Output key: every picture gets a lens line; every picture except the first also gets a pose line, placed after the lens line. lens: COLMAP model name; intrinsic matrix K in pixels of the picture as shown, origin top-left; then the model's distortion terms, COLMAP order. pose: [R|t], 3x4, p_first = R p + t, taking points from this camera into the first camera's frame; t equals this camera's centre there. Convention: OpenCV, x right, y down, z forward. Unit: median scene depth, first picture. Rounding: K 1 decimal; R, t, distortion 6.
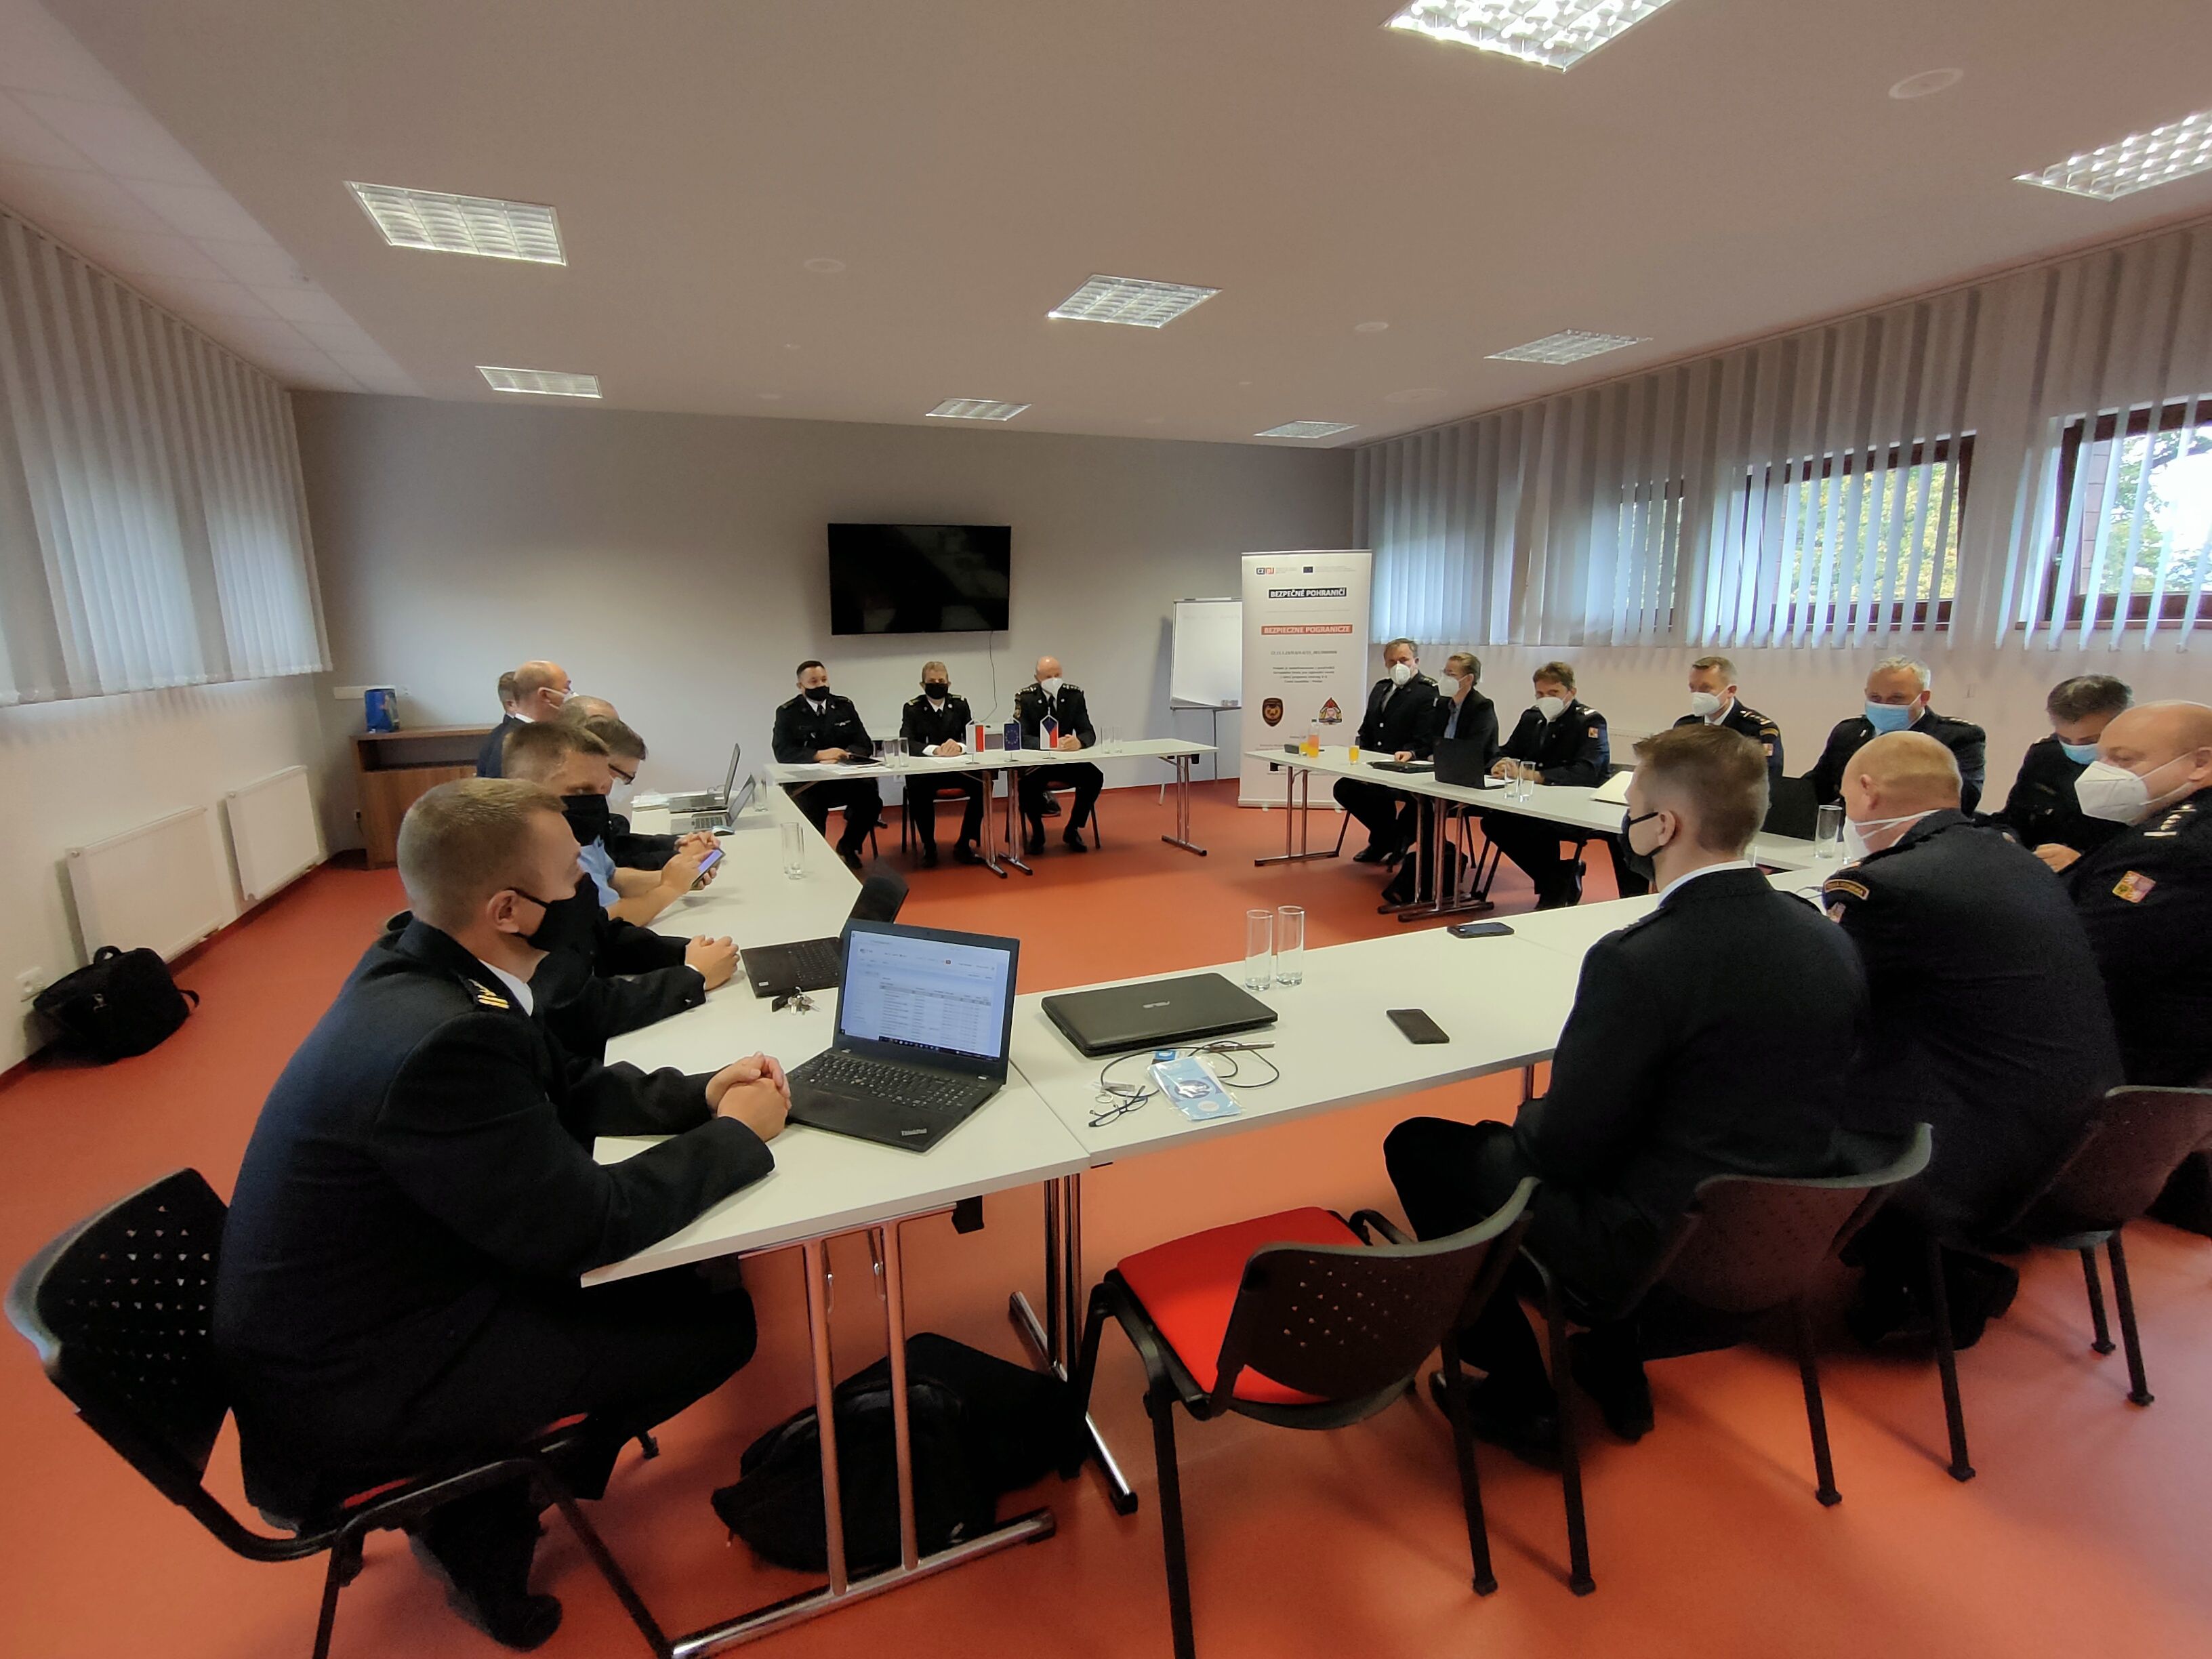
lens RADIAL K [[1017.2, 0, 1105.1], [0, 1017.2, 821.2], [0, 0, 1]] dist [-0.000238, 0.000285]
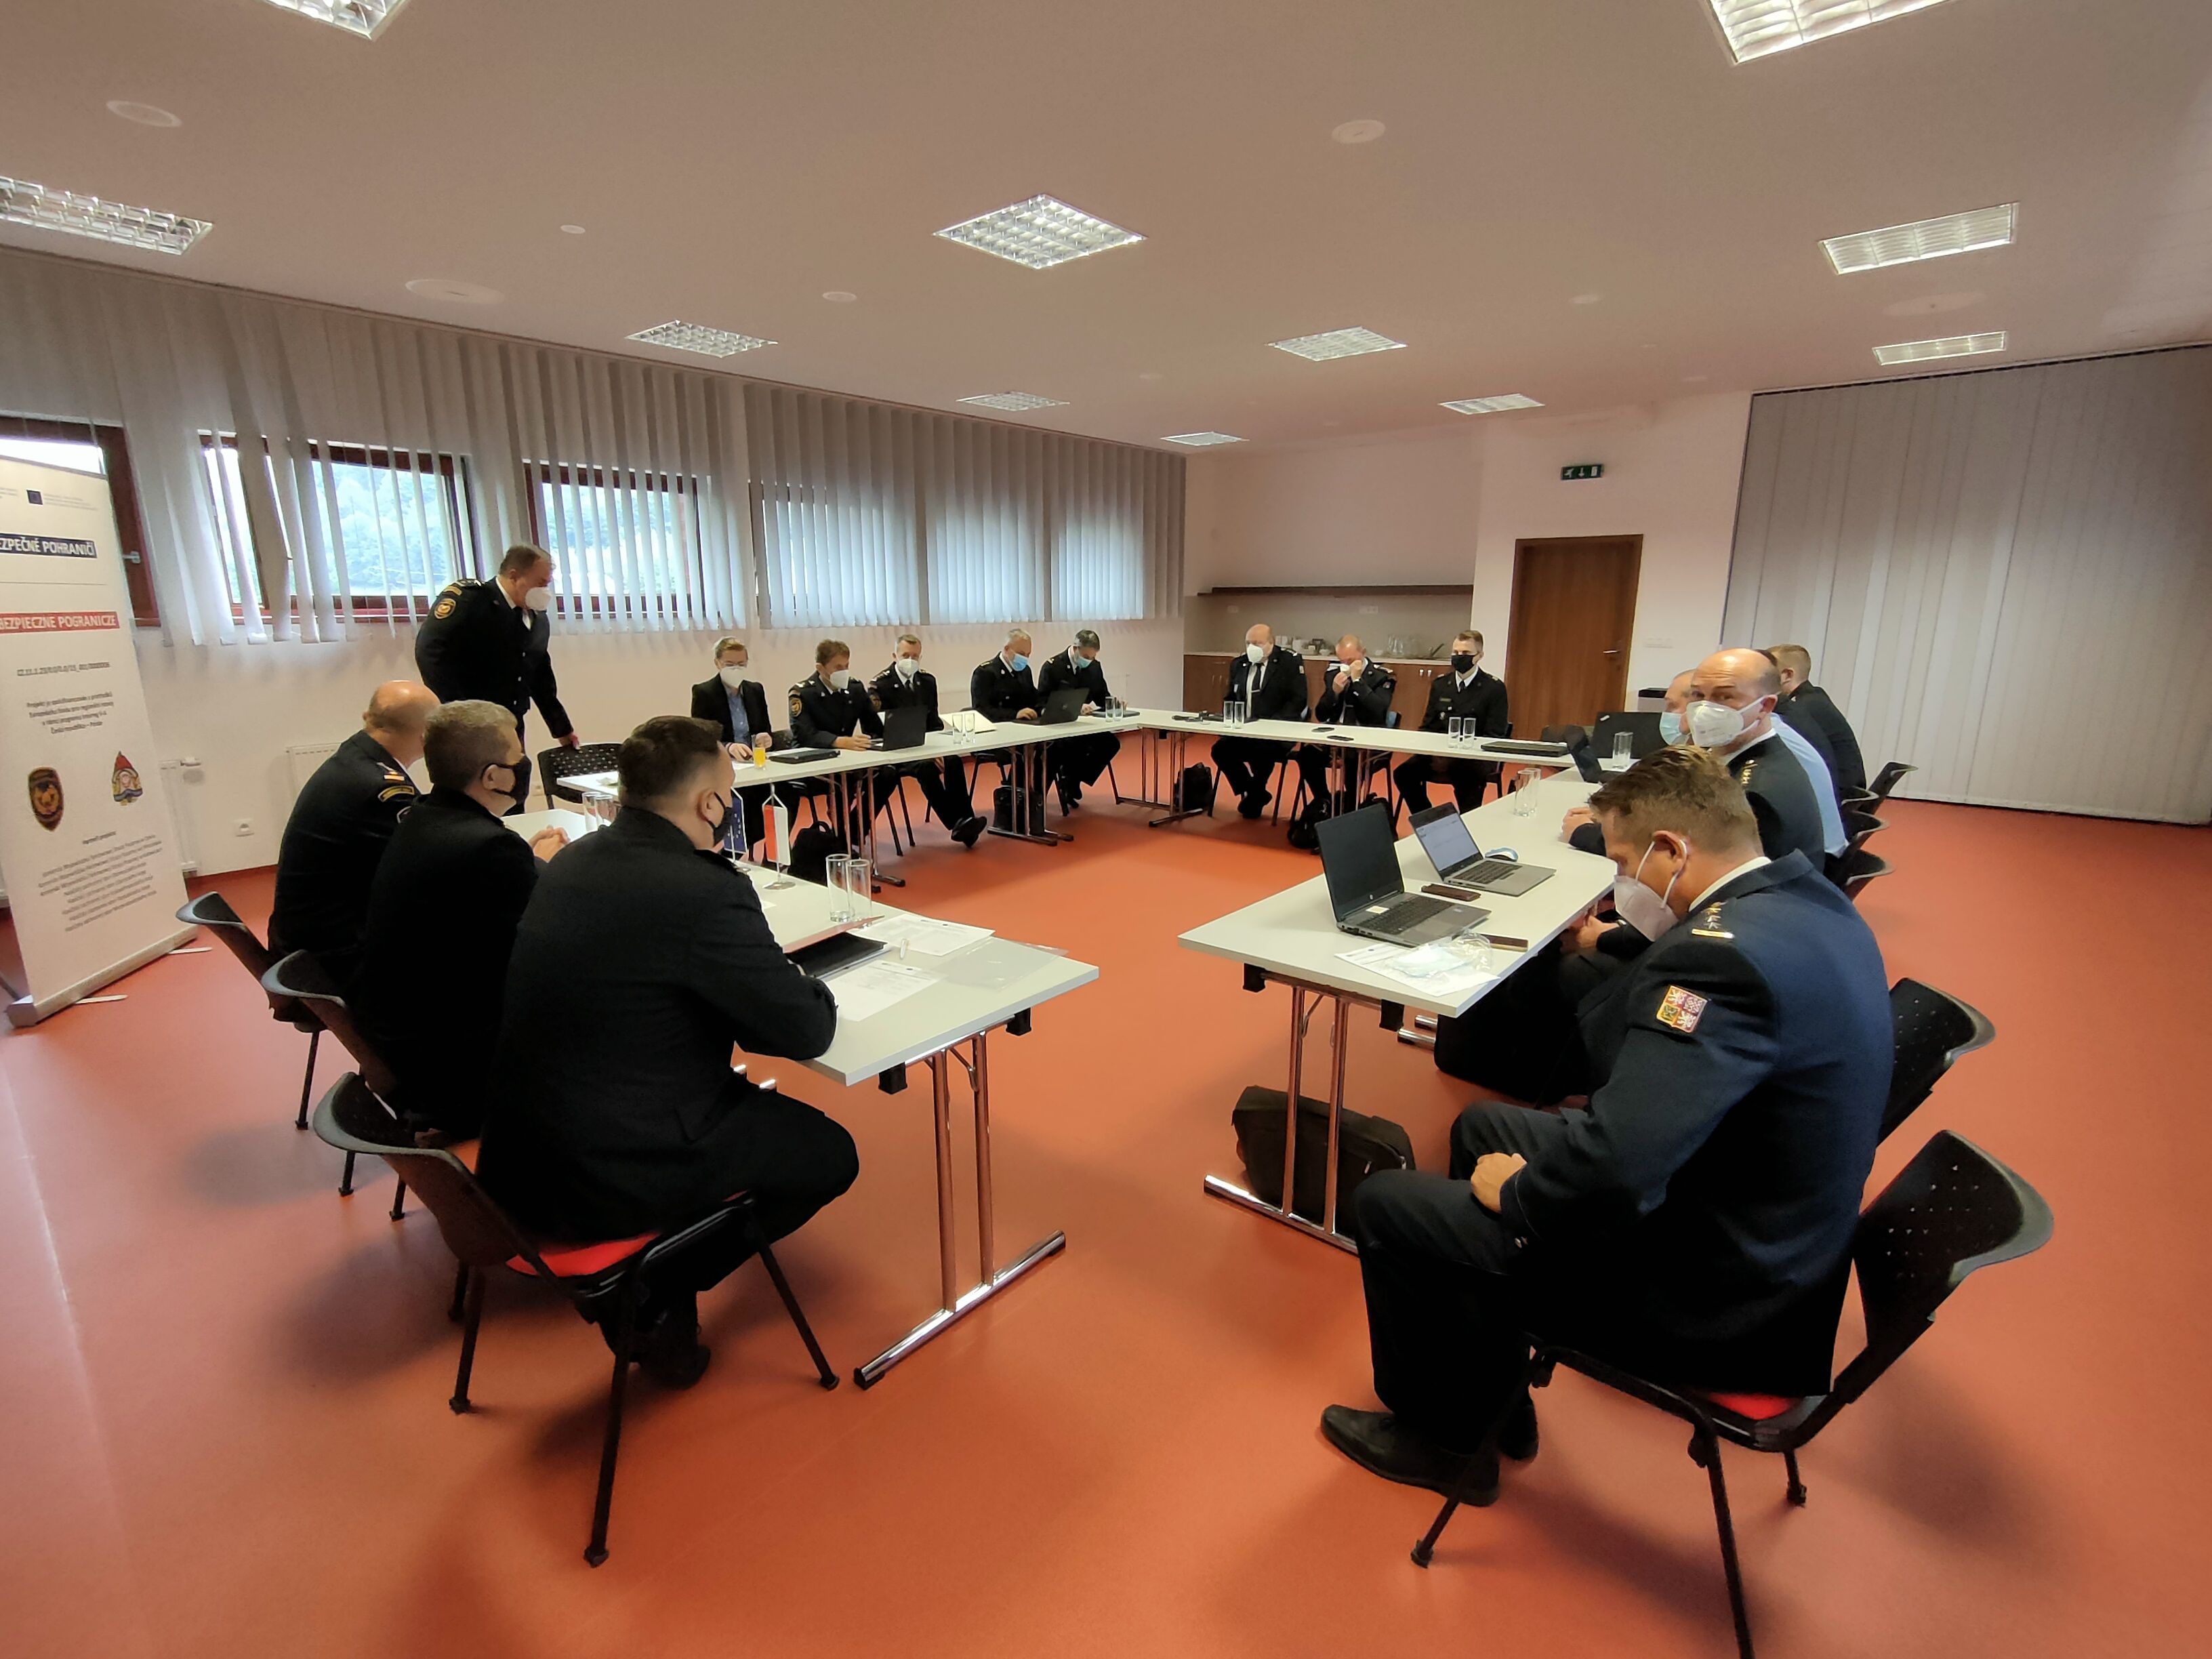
lens RADIAL K [[1017.2, 0, 1105.4], [0, 1017.2, 826.5], [0, 0, 1]] dist [-0.000238, 0.000285]
pose [[-0.449793, -0.166749, 0.877429, -0.636676], [0.195168, 0.940323, 0.278750, -0.178628], [-0.871548, 0.296626, -0.390406, 1.044067]]
